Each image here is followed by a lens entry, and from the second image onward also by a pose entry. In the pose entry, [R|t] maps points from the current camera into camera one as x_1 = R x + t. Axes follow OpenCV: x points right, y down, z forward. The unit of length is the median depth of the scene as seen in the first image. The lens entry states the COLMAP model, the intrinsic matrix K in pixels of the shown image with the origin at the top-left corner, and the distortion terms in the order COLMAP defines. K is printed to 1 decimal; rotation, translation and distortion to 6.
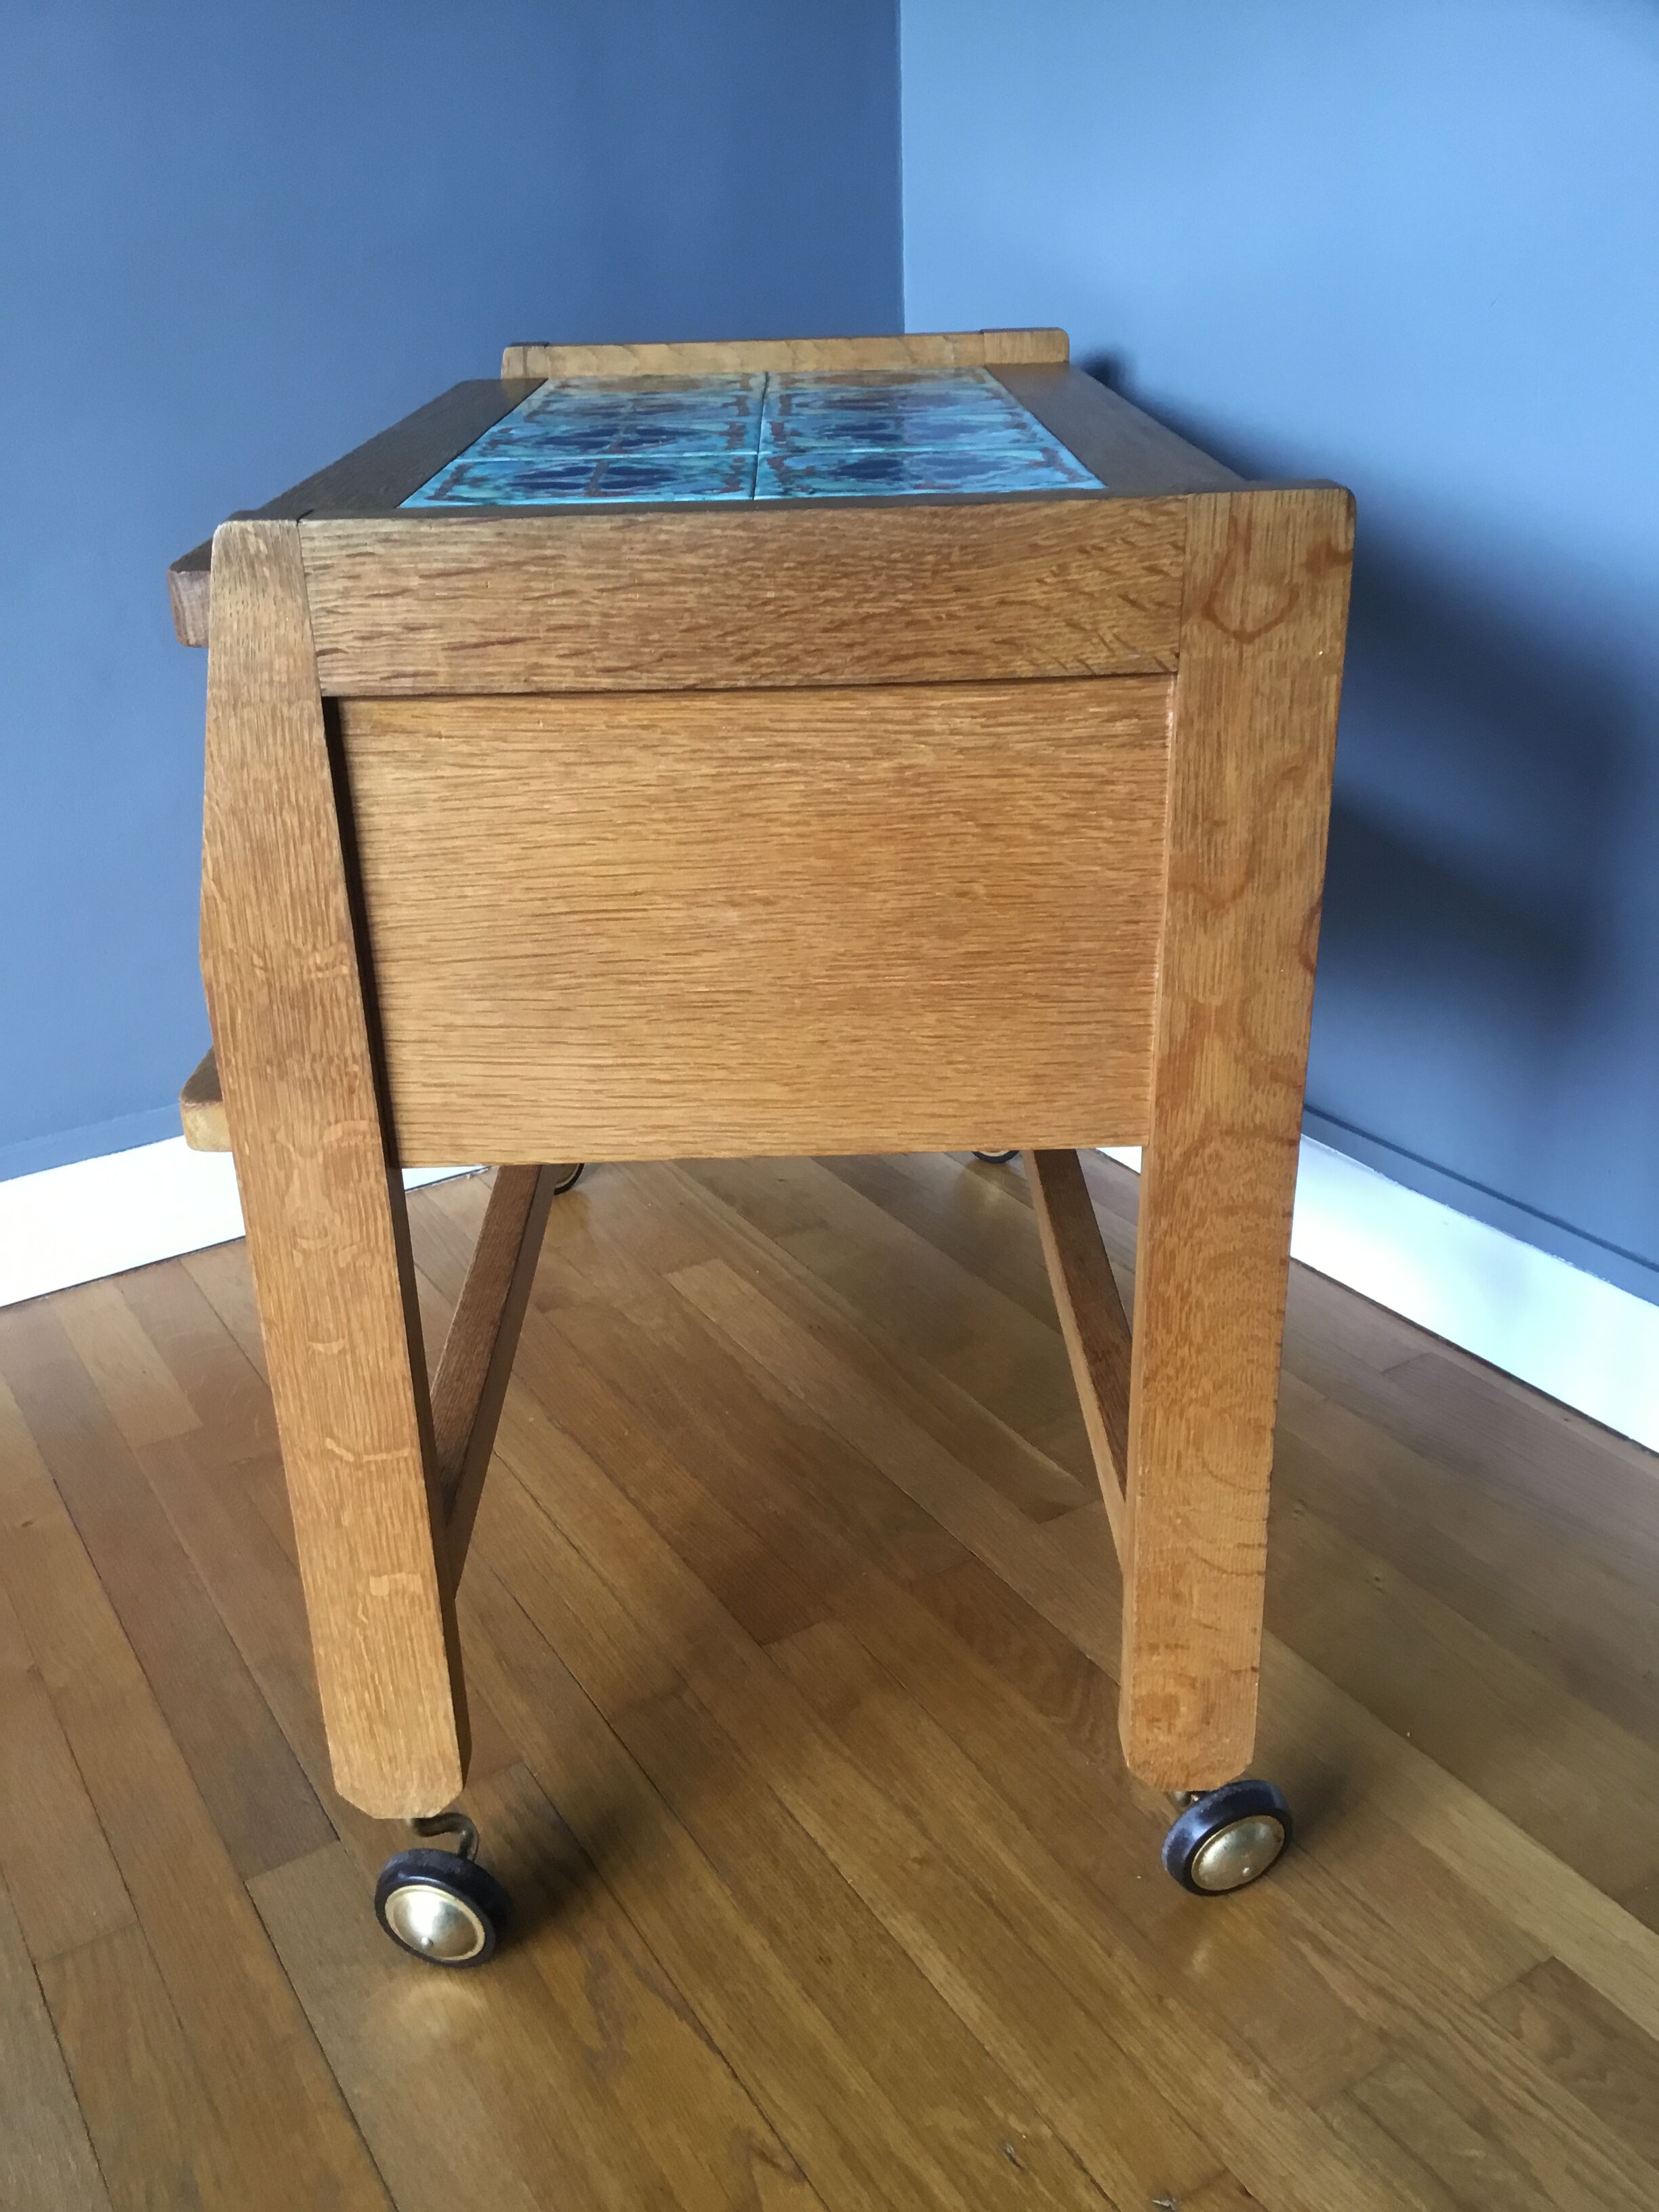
lens RADIAL K [[1962.1, 0, 835.3], [0, 1962.1, 1086.2], [0, 0, 1]] dist [0.066972, -0.121694]
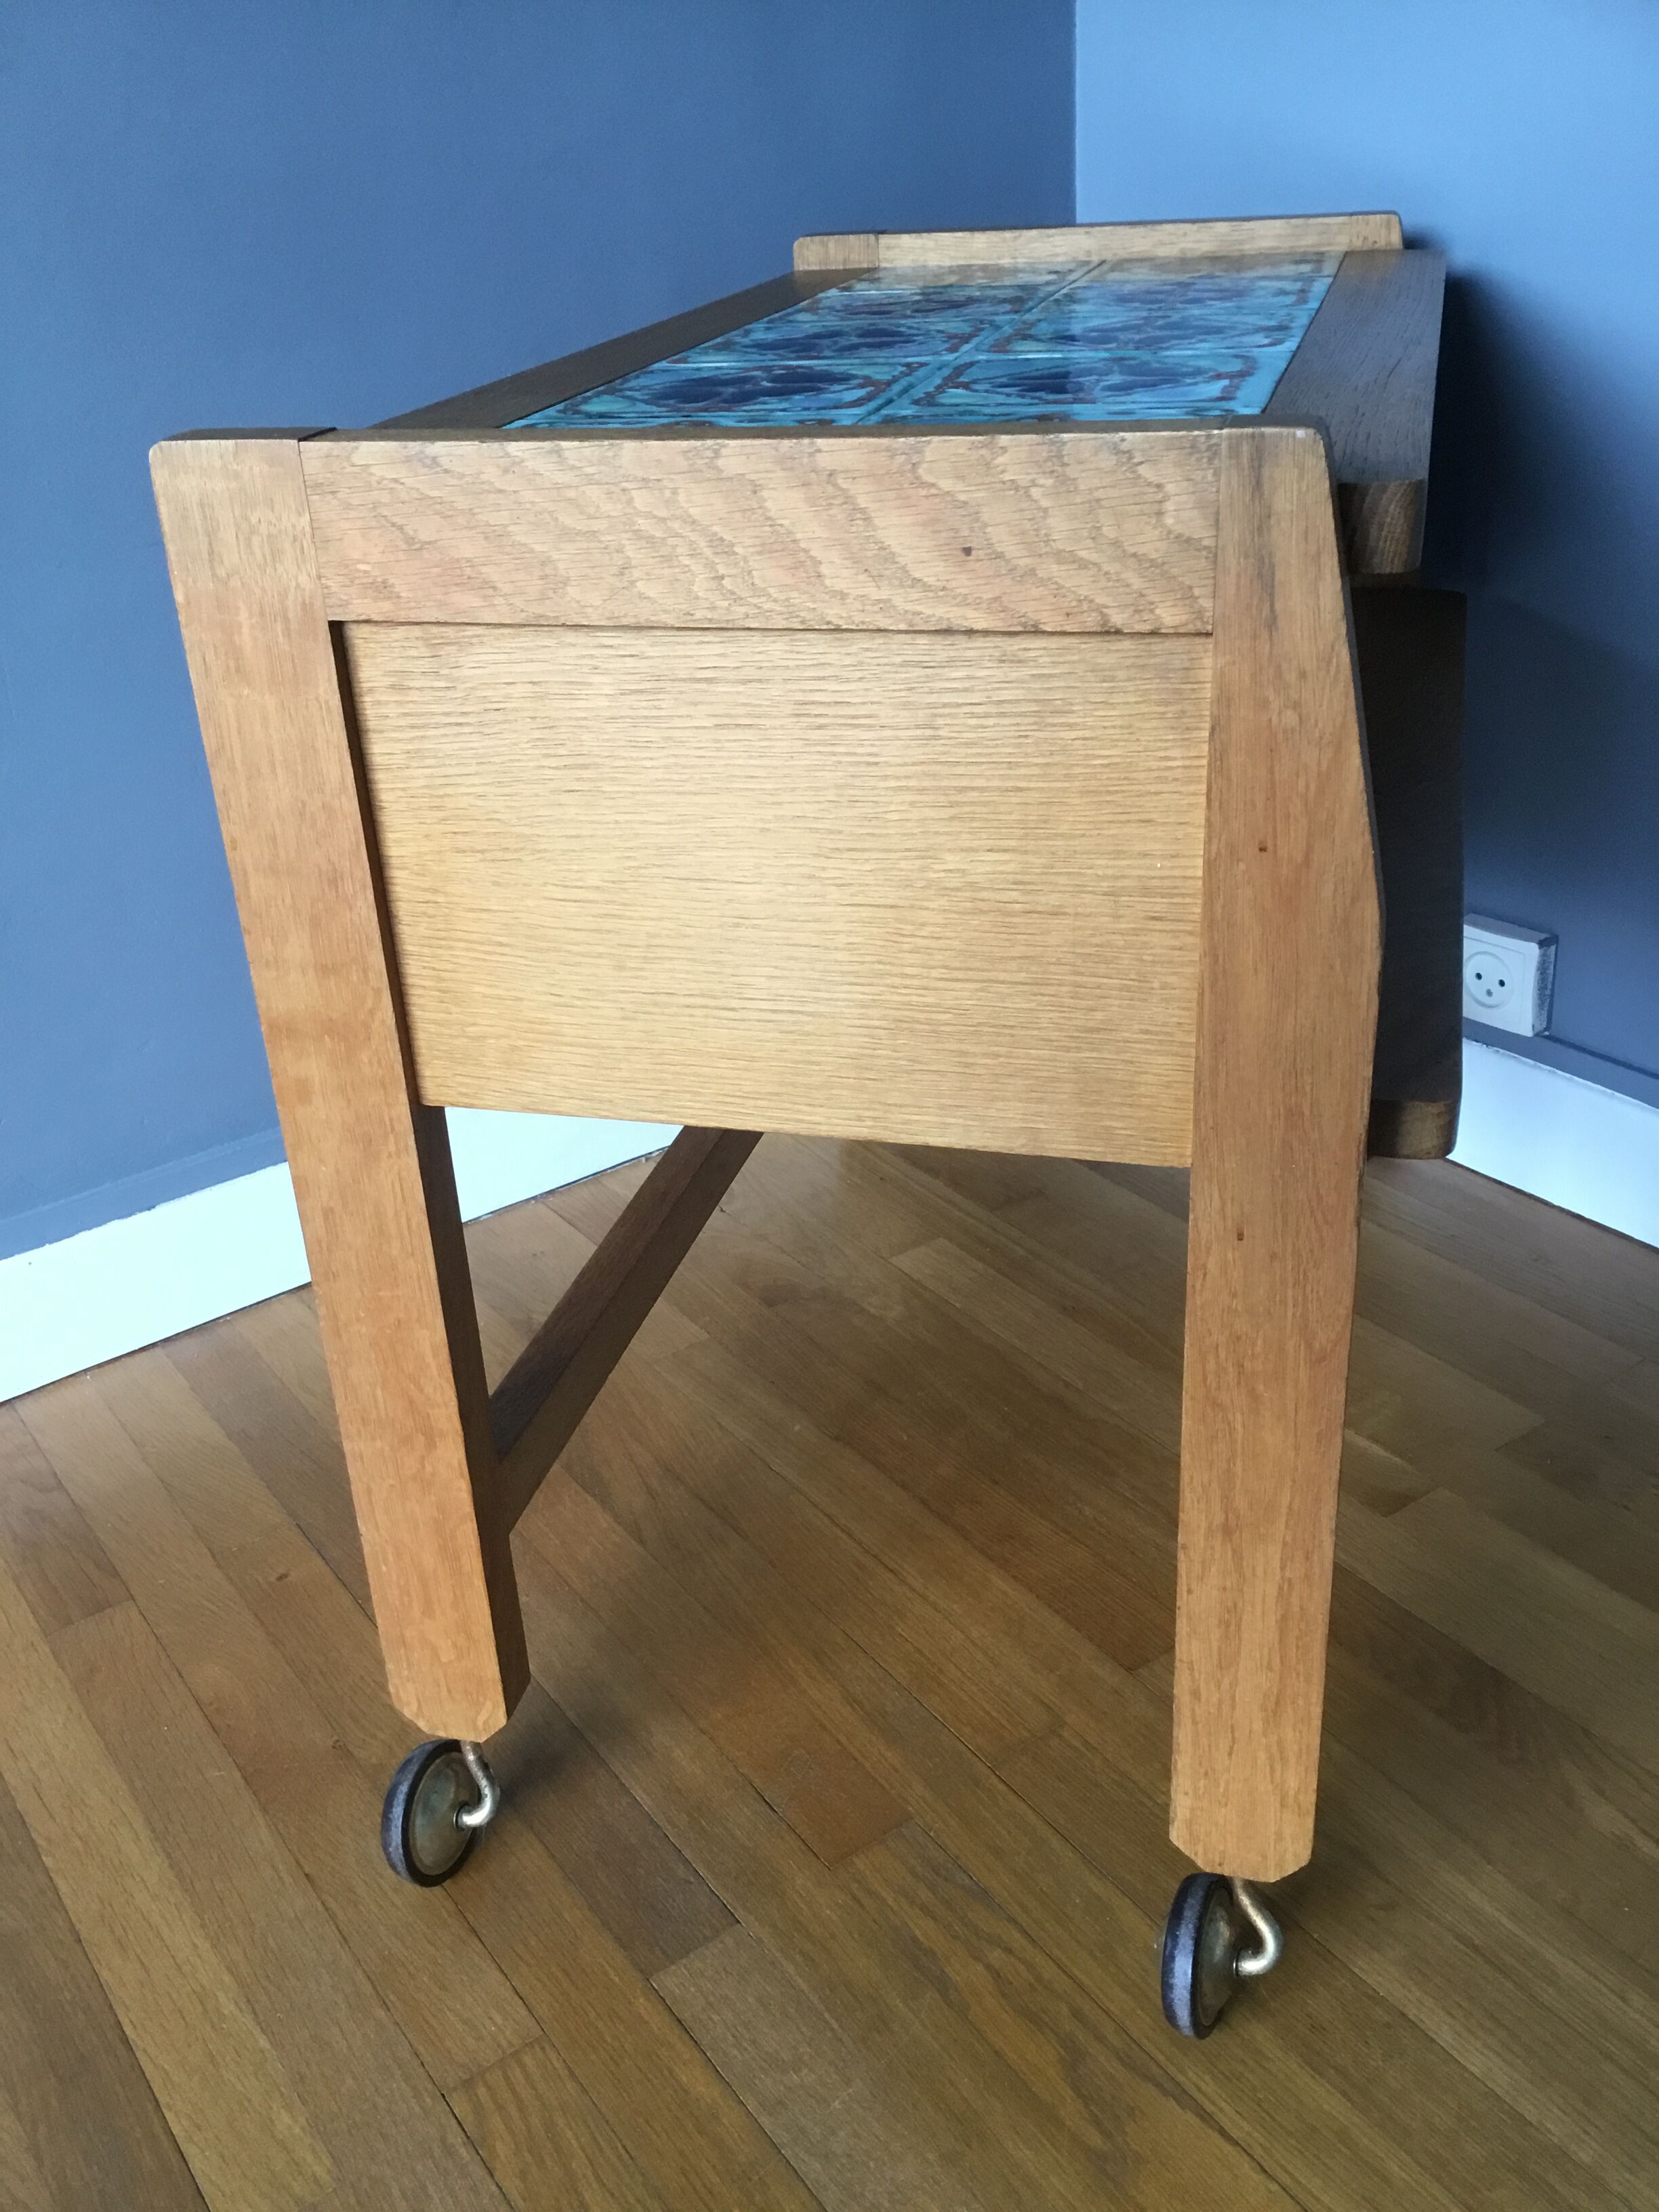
lens RADIAL K [[1962.1, 0, 821.3], [0, 1962.1, 1116.2], [0, 0, 1]] dist [0.066972, -0.121694]
pose [[0.997815, -0.050154, 0.043014, -0.241535], [0.047752, 0.997335, 0.055163, -0.037368], [-0.045666, -0.052989, 0.997550, 0.117521]]
